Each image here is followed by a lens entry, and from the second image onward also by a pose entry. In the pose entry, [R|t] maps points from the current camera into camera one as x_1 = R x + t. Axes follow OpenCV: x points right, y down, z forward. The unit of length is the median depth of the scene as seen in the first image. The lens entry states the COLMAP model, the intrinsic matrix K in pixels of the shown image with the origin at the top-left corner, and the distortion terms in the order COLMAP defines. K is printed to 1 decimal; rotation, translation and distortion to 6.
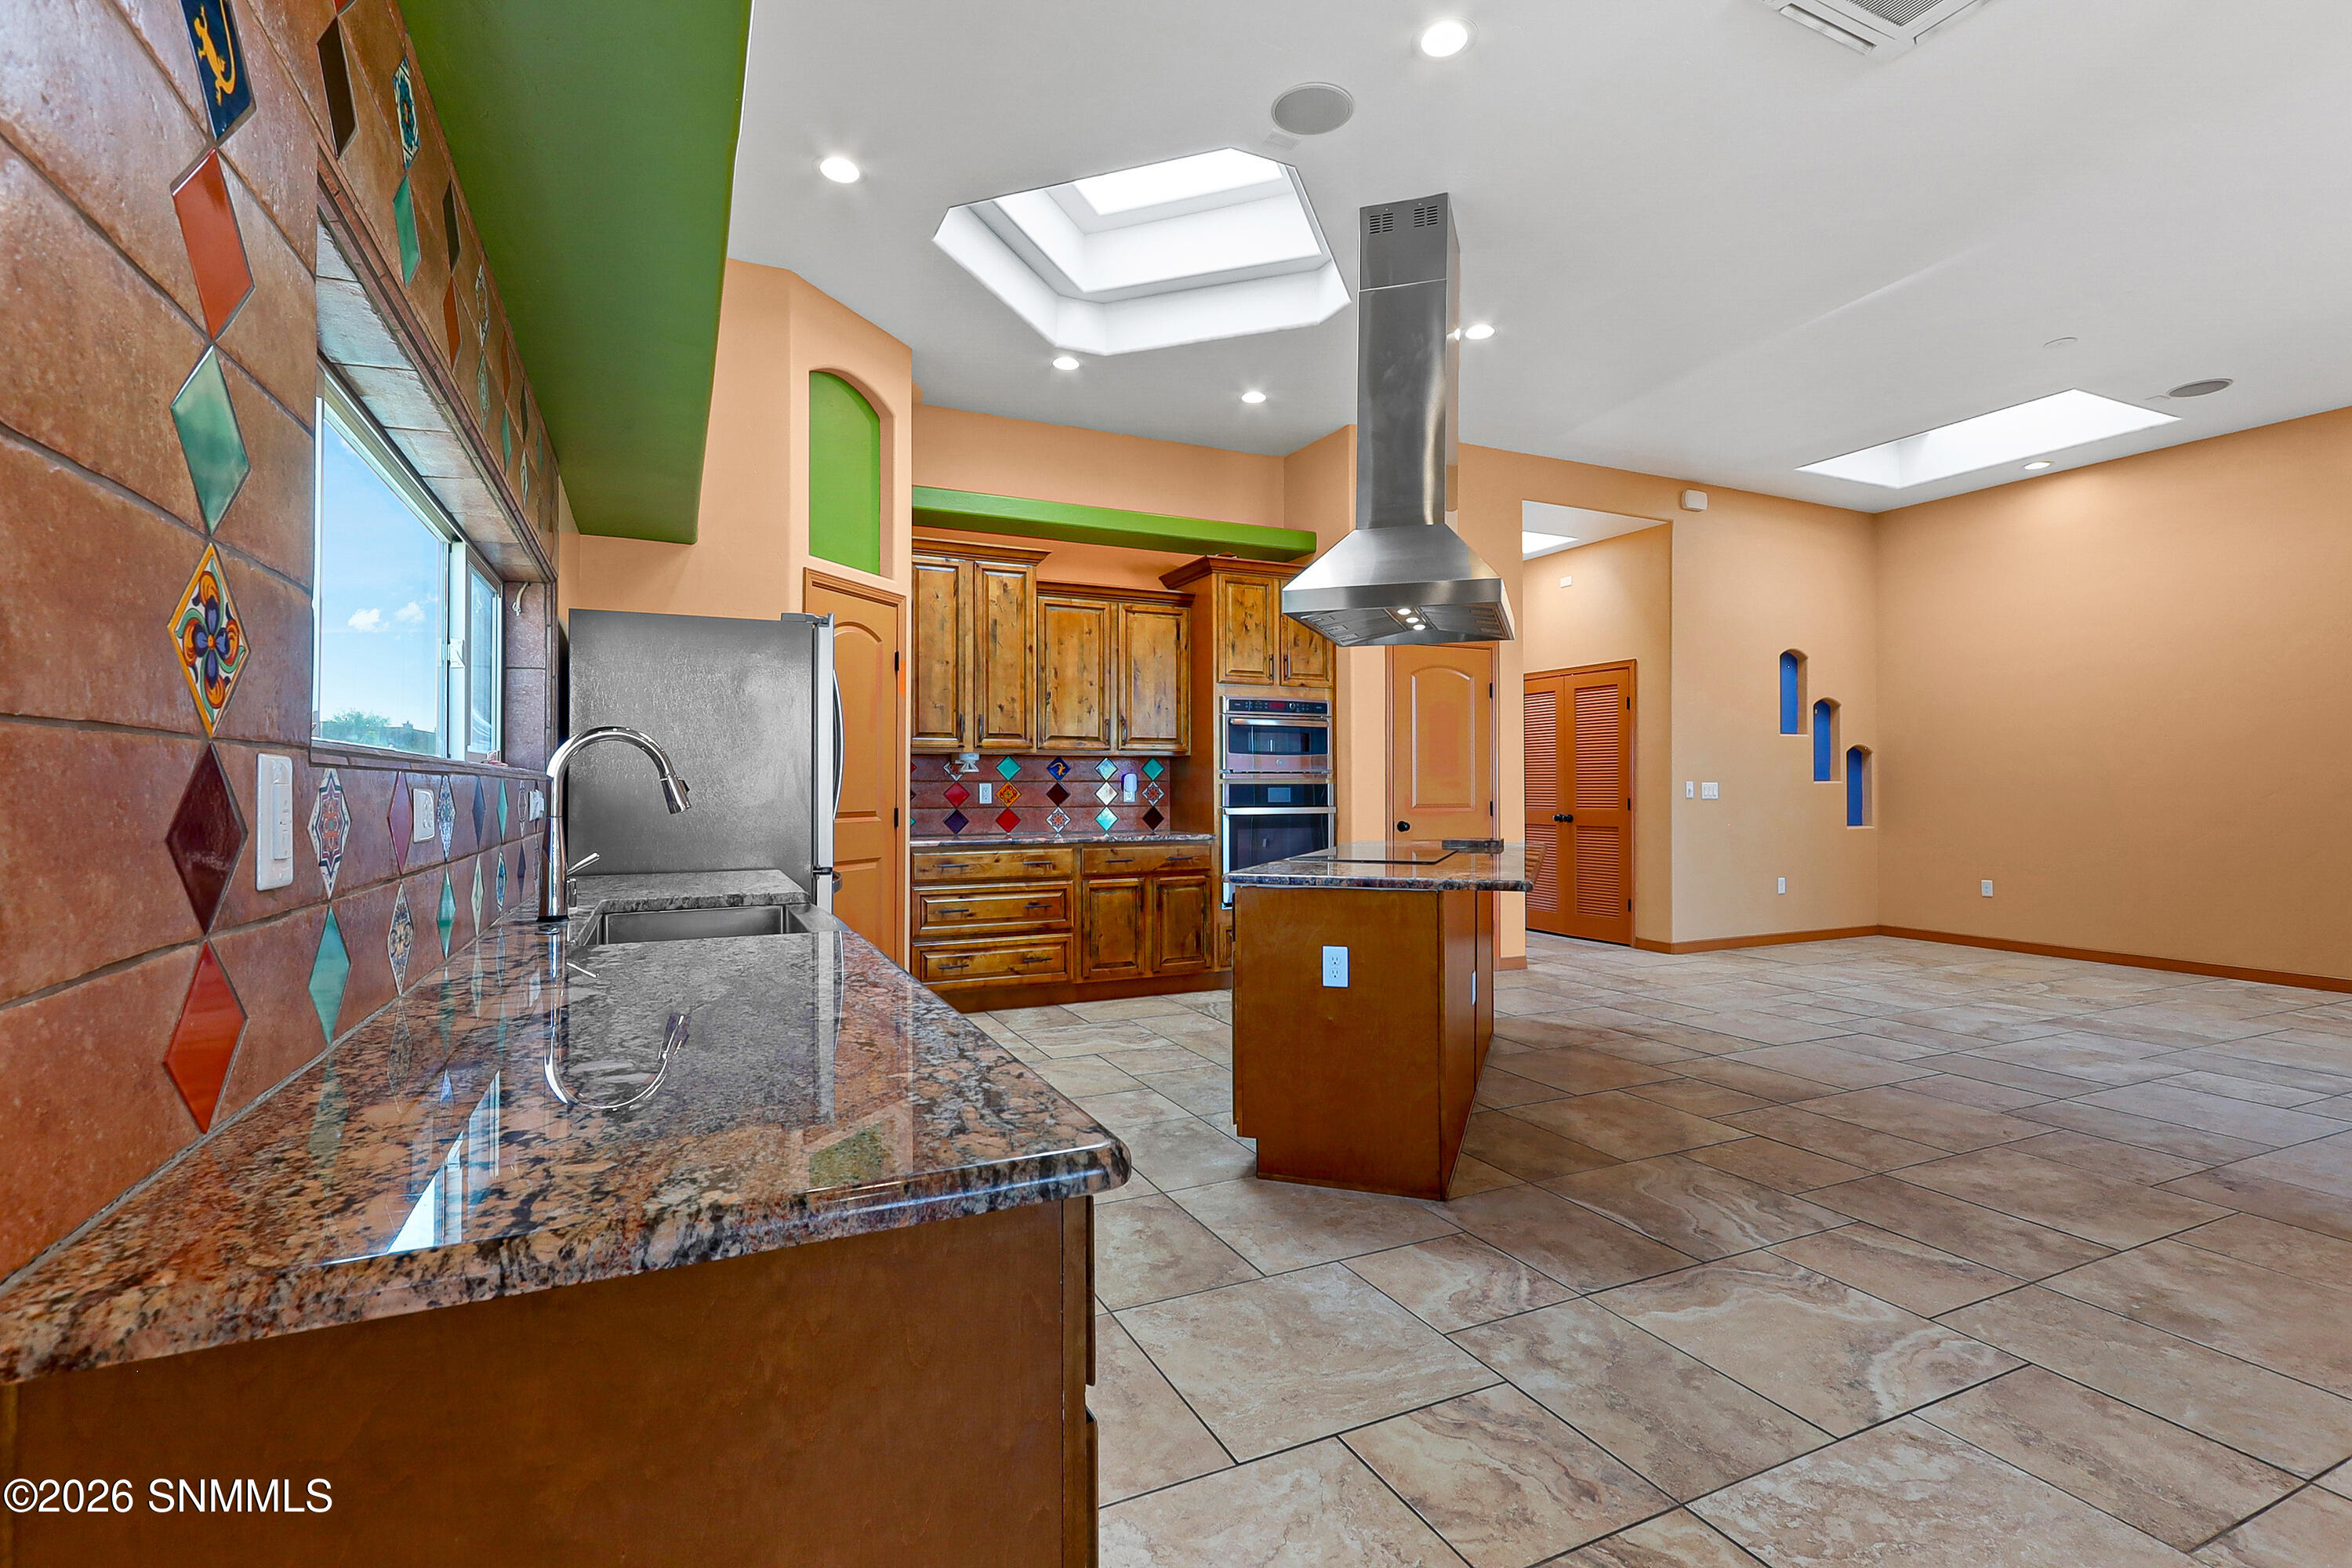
lens RADIAL K [[1081.6, 0, 1194.4], [0, 1081.6, 778.9], [0, 0, 1]] dist [0.000403, 0.002799]
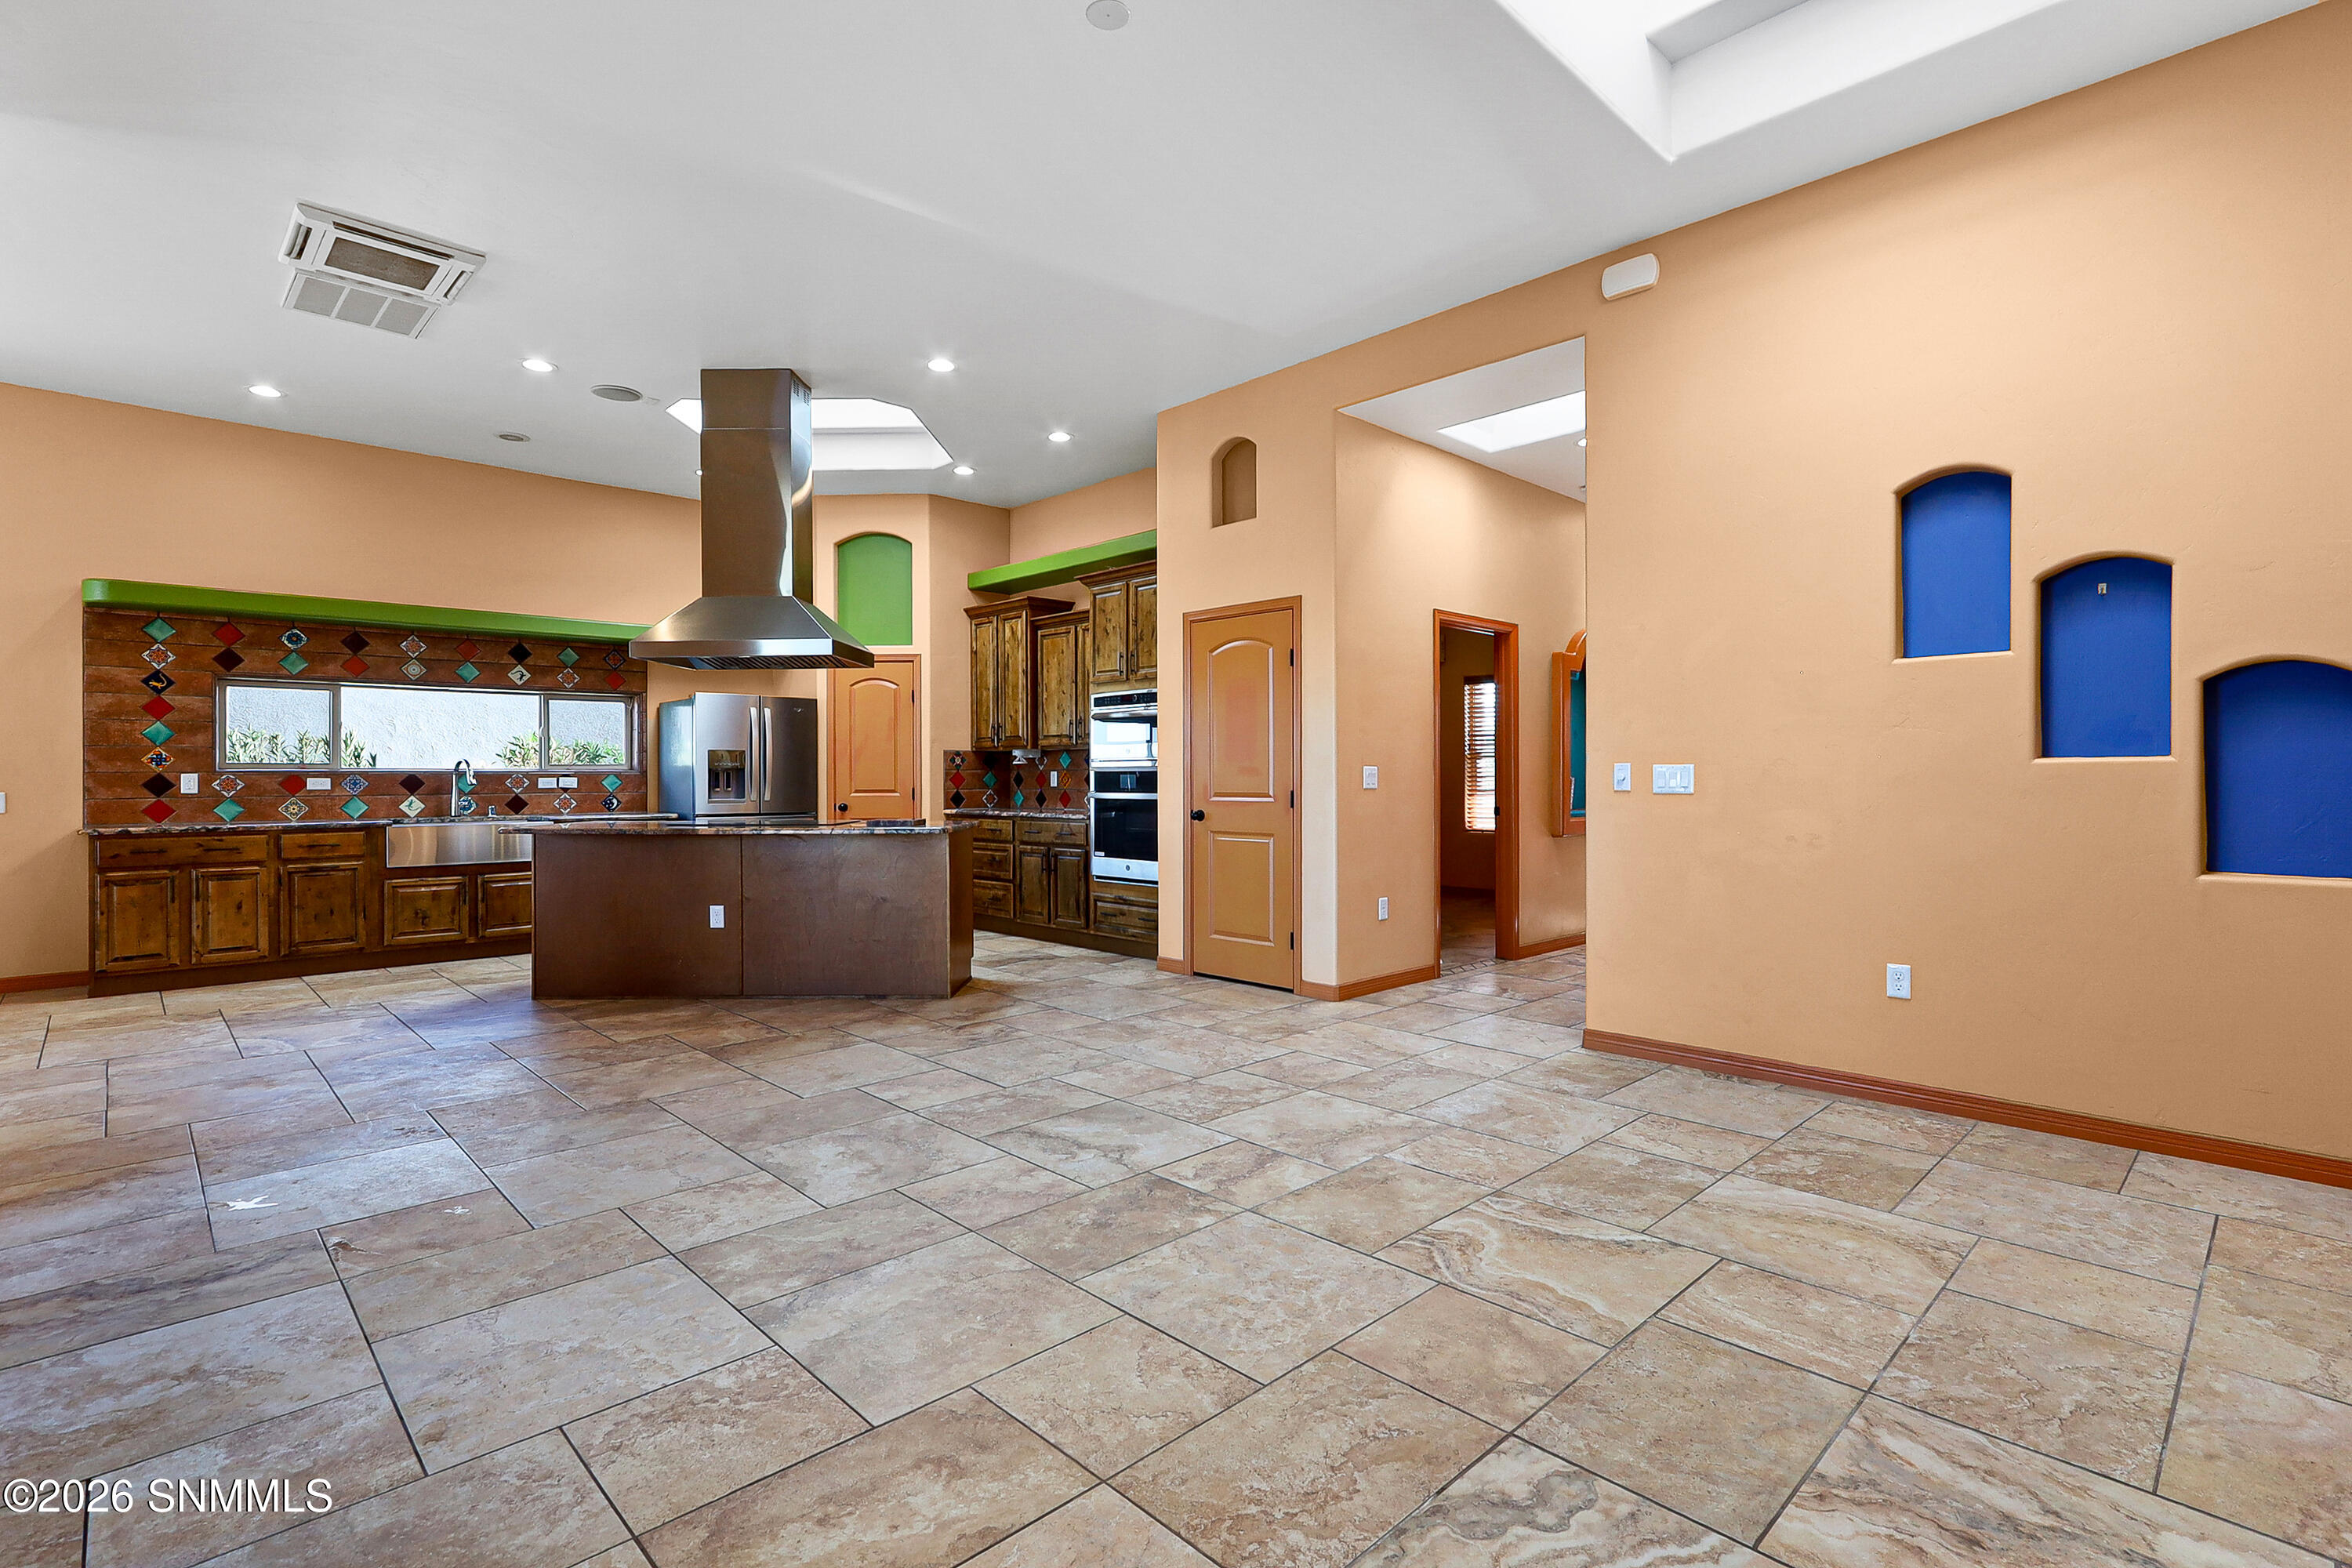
lens RADIAL K [[1081.6, 0, 1147.7], [0, 1081.6, 774.3], [0, 0, 1]] dist [0.000403, 0.002799]
pose [[0.311391, -0.000144, -0.950282, 1.783183], [0.011721, 0.999925, 0.003689, 0.006251], [0.950209, -0.012287, 0.311370, 1.094308]]
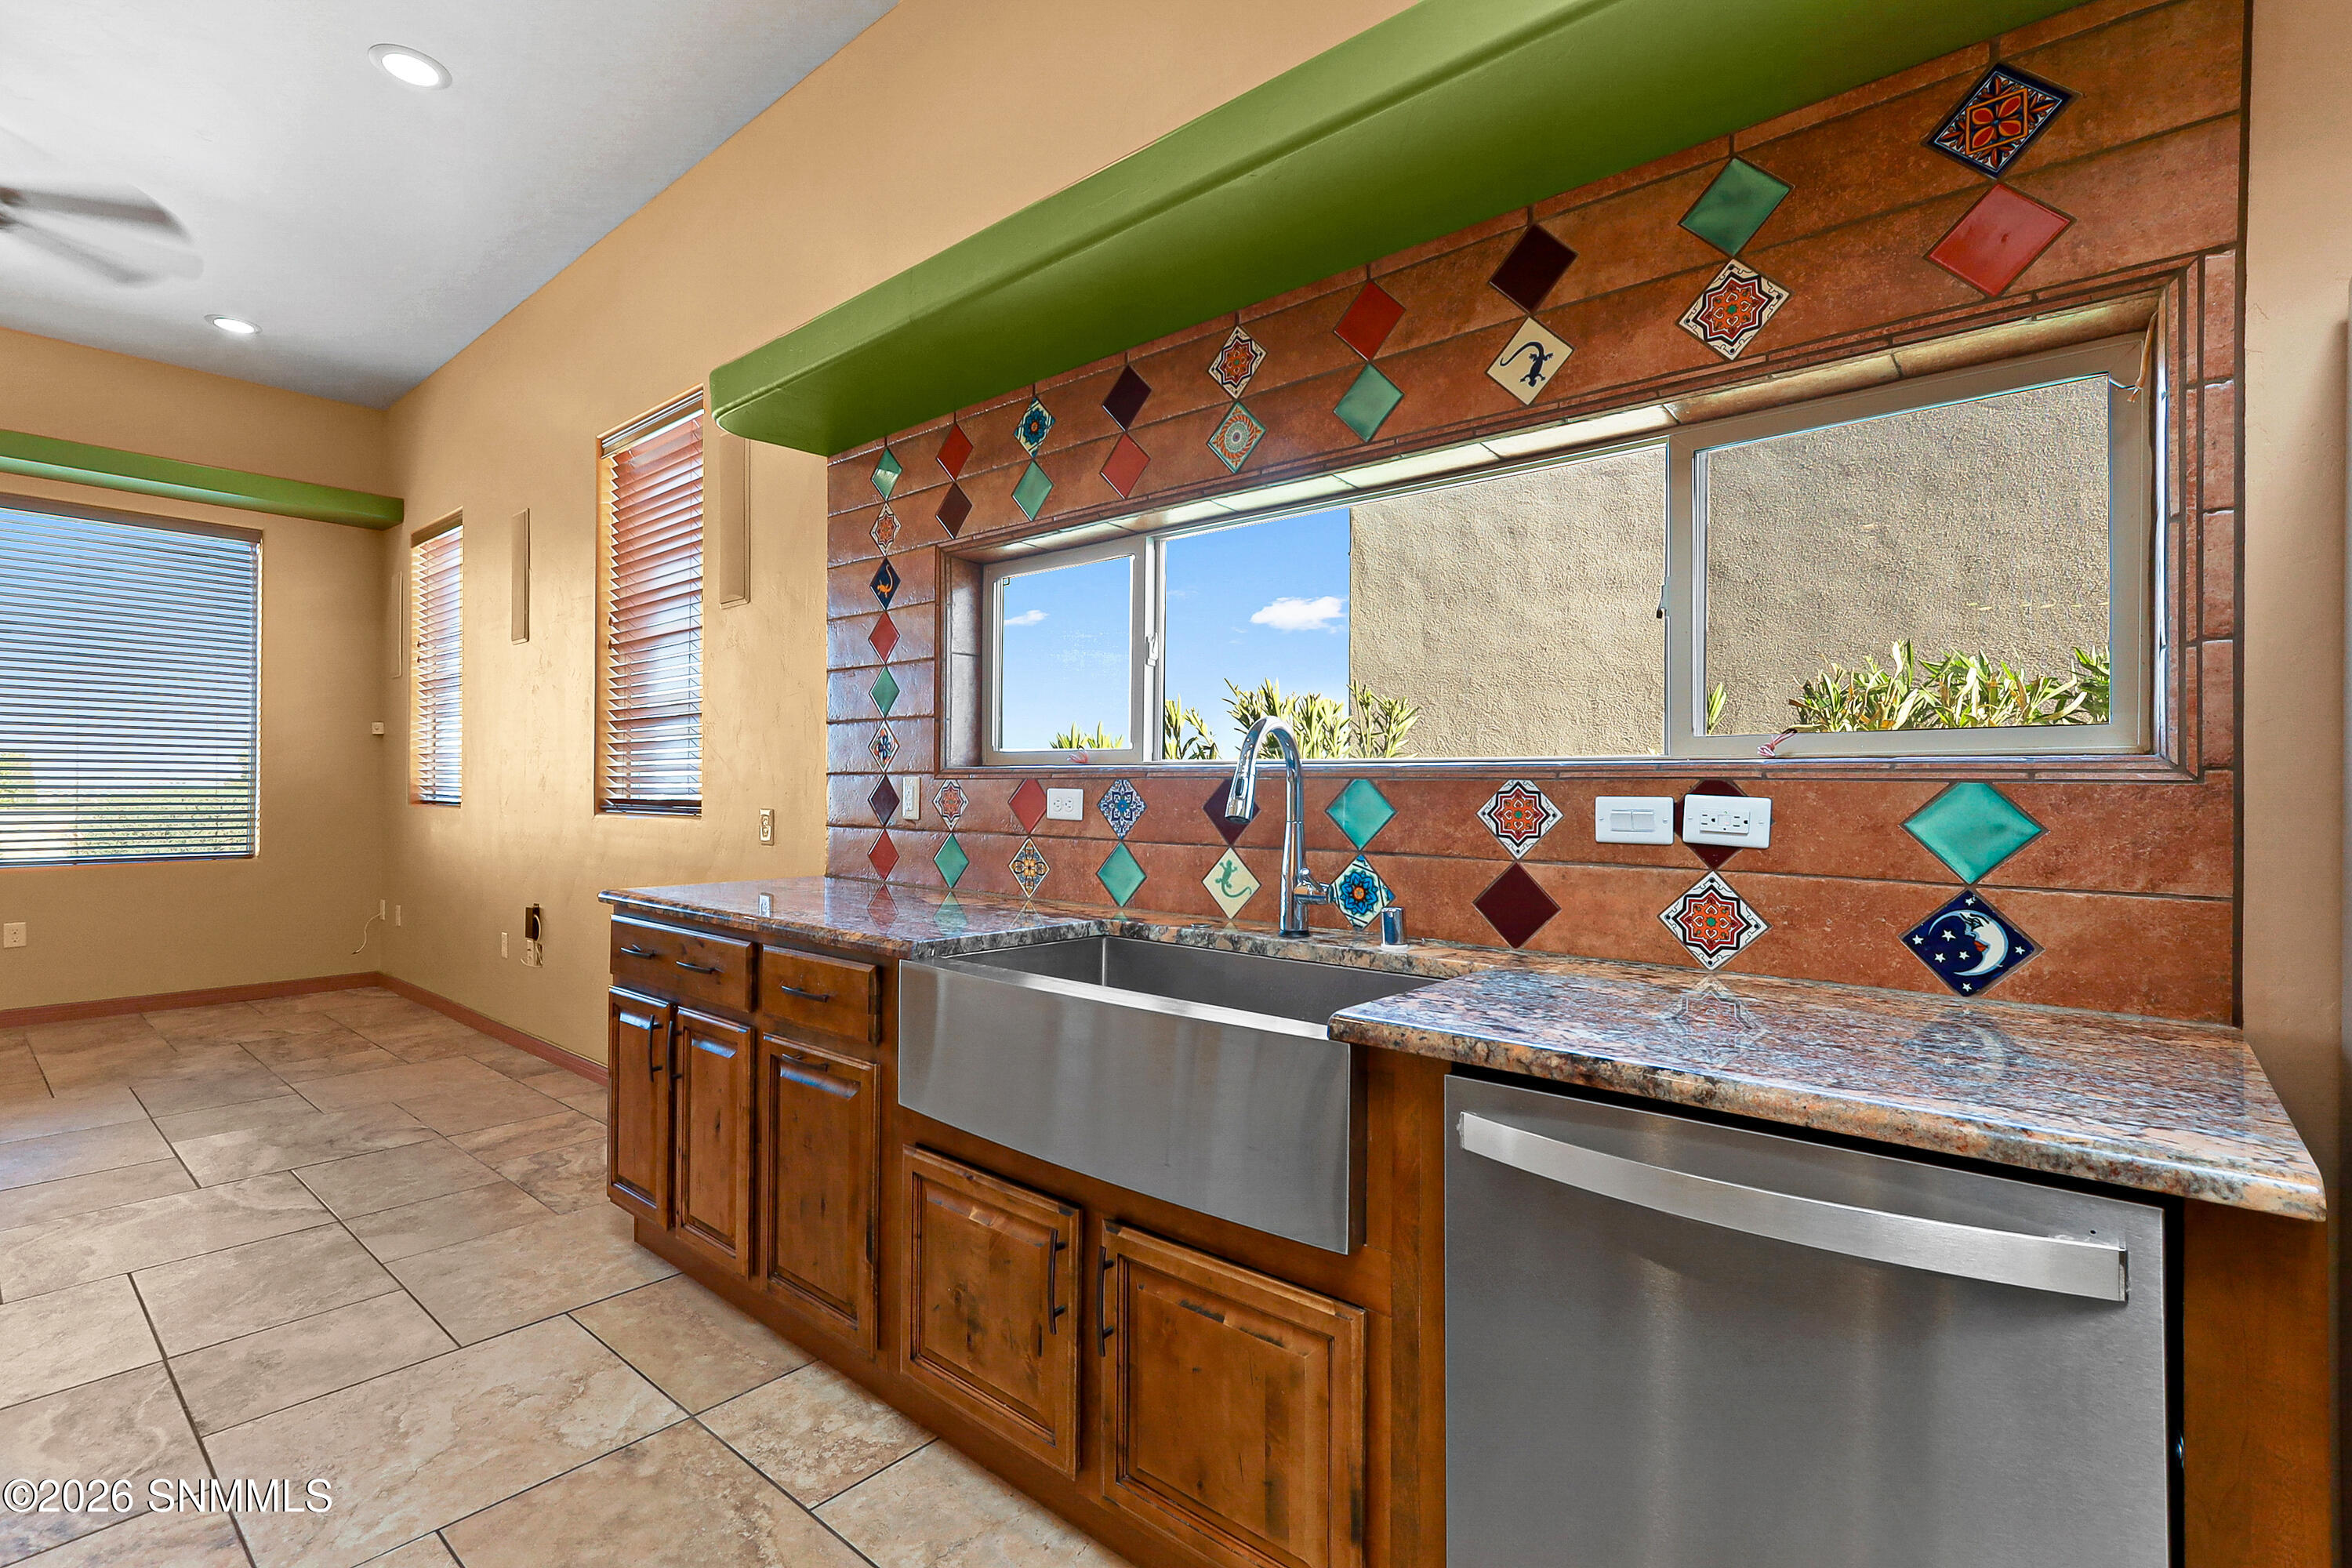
lens RADIAL K [[1081.6, 0, 1205.6], [0, 1081.6, 777.9], [0, 0, 1]] dist [0.000403, 0.002799]
pose [[-0.911844, -0.008353, -0.410451, -0.084624], [-0.001665, 0.999860, -0.016651, 0.007479], [0.410533, -0.014500, -0.911730, 0.990892]]
